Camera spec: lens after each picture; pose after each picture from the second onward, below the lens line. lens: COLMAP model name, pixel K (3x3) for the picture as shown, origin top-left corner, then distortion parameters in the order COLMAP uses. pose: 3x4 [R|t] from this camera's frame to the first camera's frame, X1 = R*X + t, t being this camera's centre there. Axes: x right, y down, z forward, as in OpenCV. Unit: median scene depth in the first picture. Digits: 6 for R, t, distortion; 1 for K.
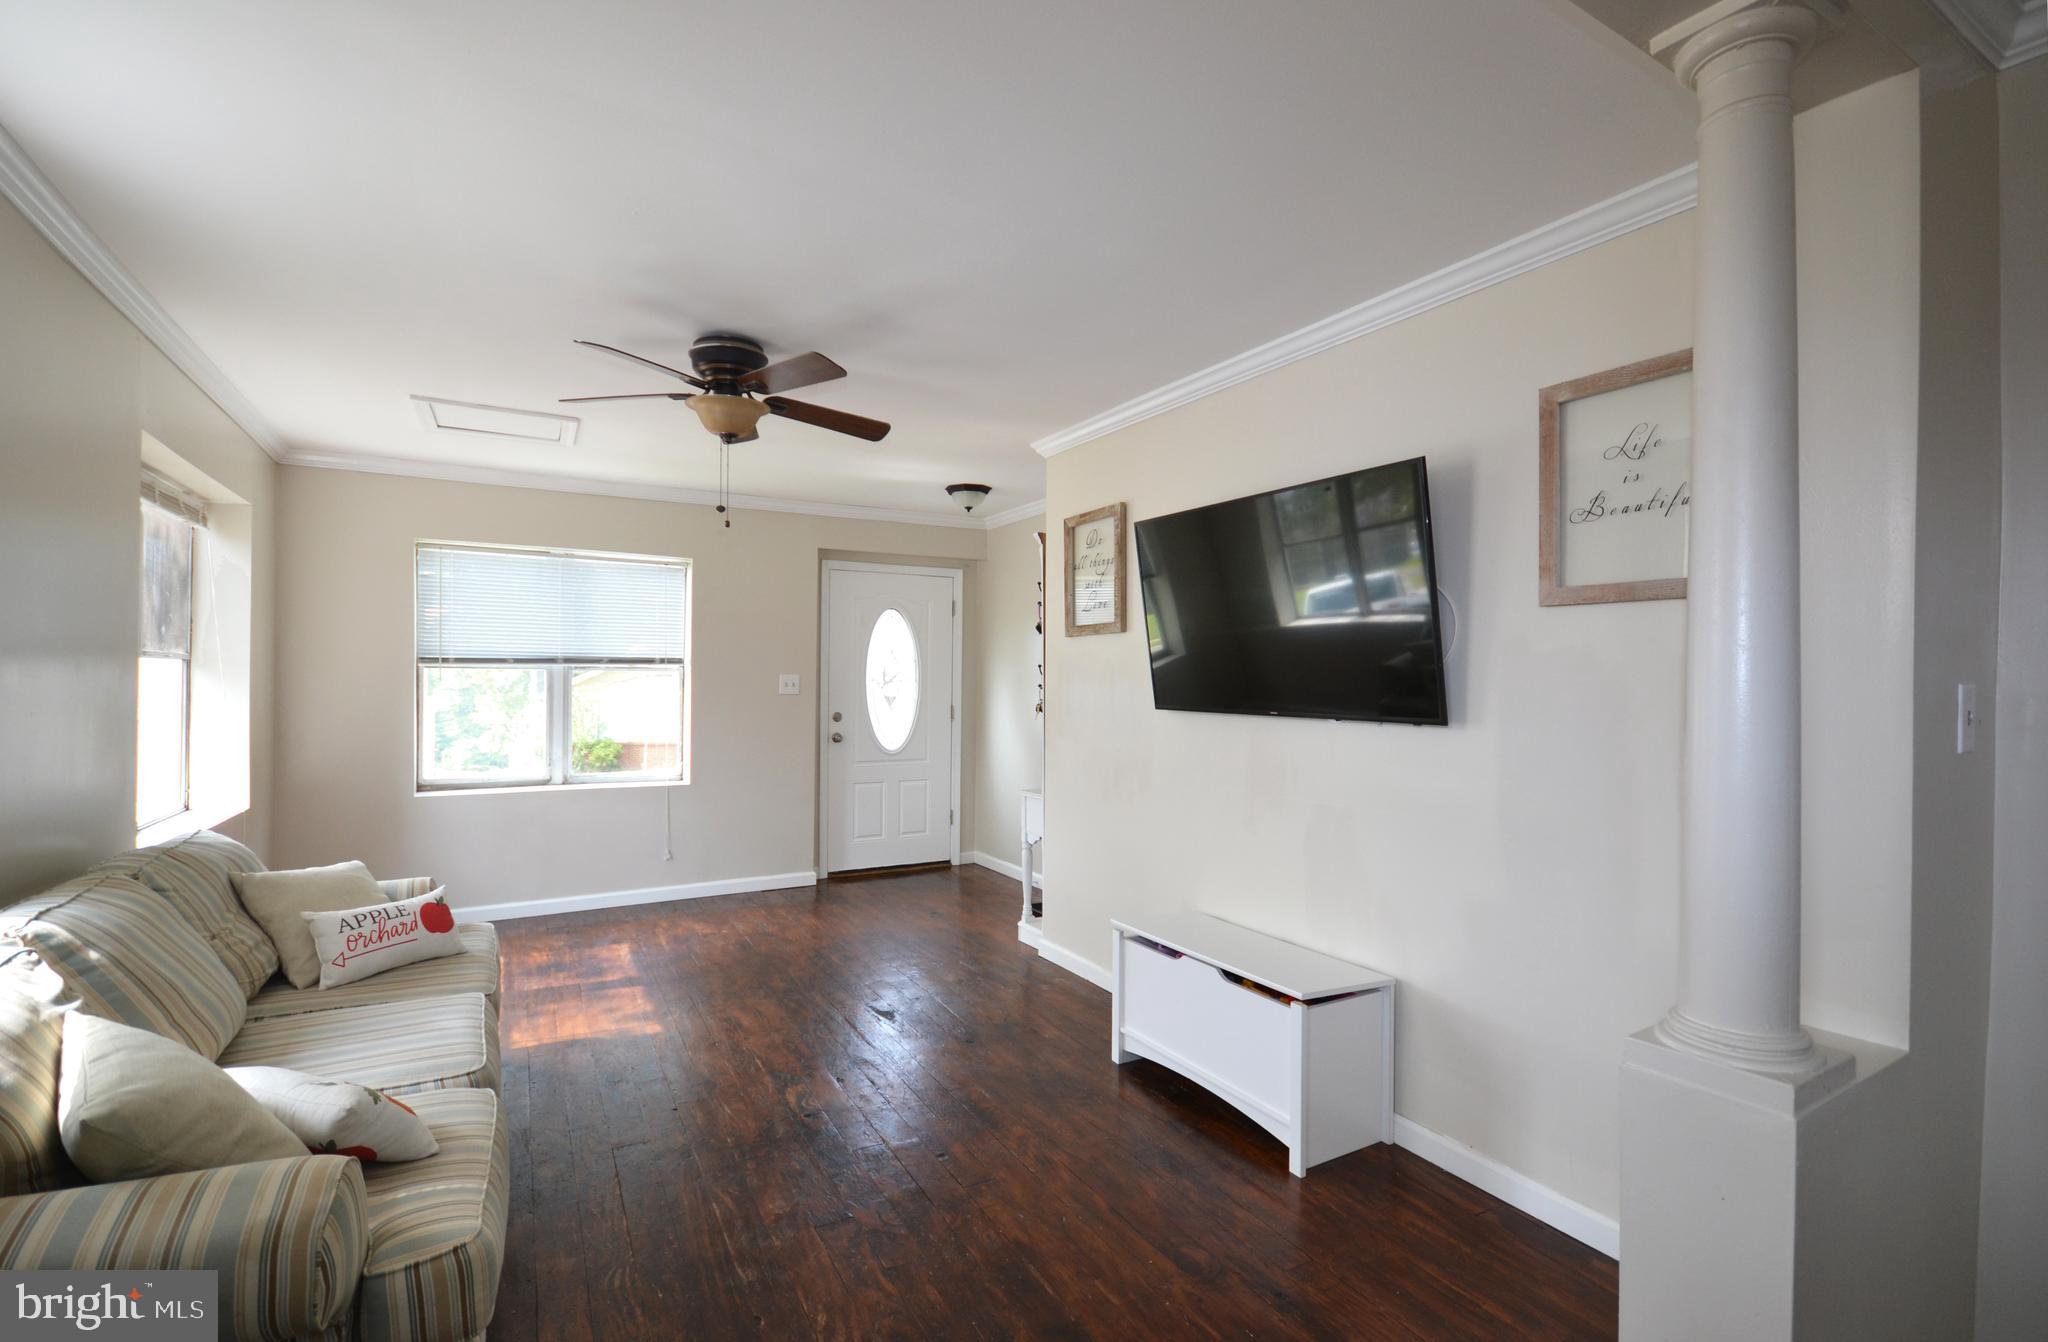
lens RADIAL K [[911.5, 0, 1004.9], [0, 911.5, 683.5], [0, 0, 1]] dist [-0.000704, 0.000153]
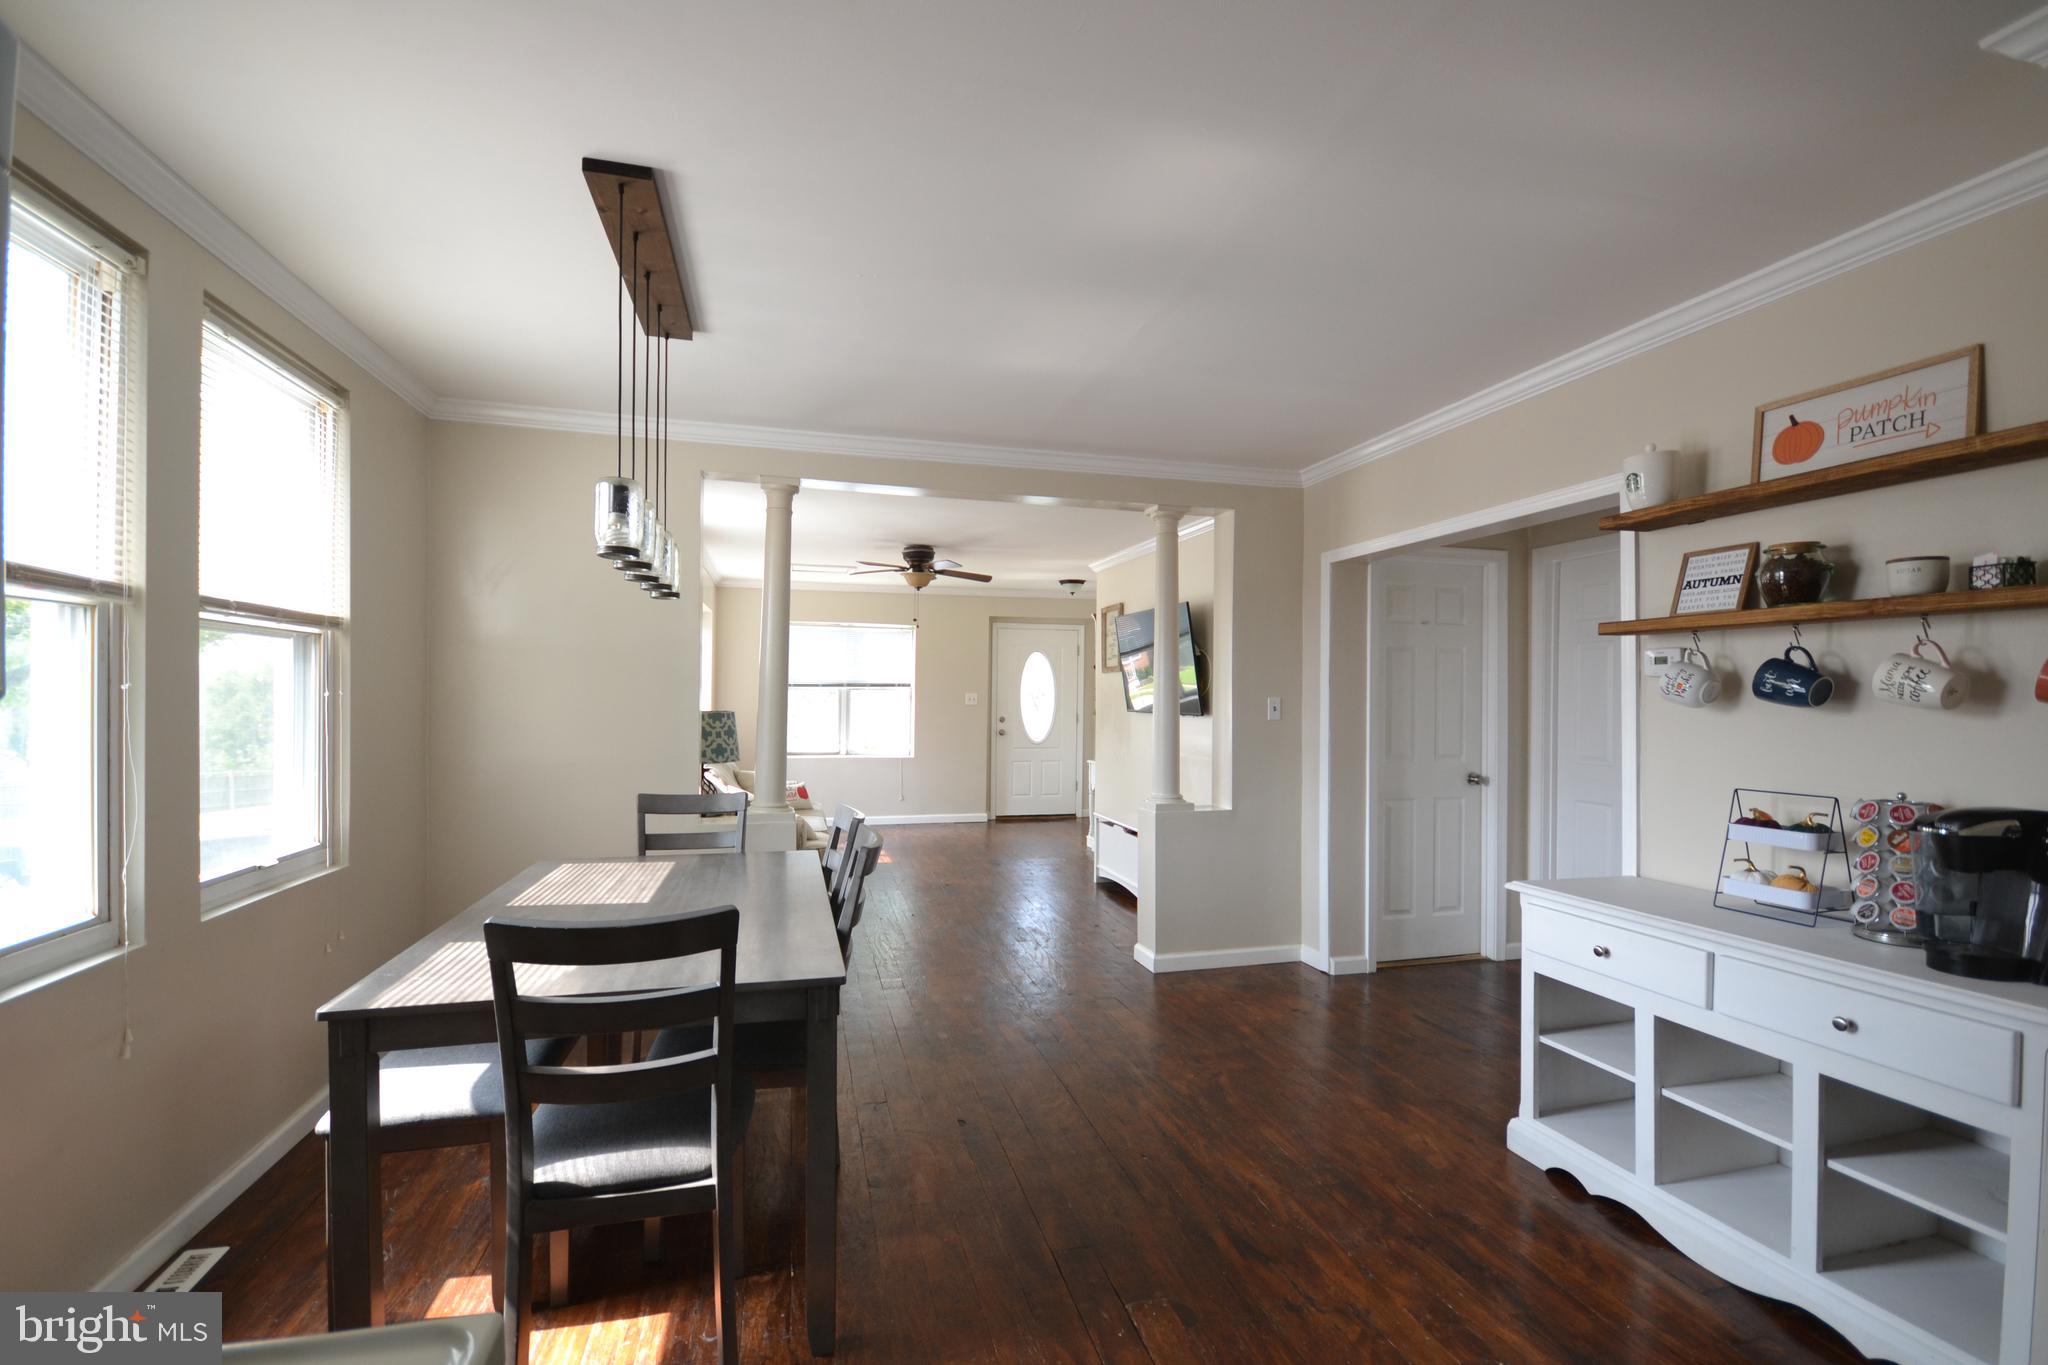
lens RADIAL K [[910.5, 0, 1016.9], [0, 910.5, 694.1], [0, 0, 1]] dist [0.006007, -0.007586]
pose [[0.966787, 0.003278, -0.255561, 0.367899], [-0.005578, 0.999950, -0.008274, 0.007021], [0.255521, 0.009424, 0.966757, -0.801276]]
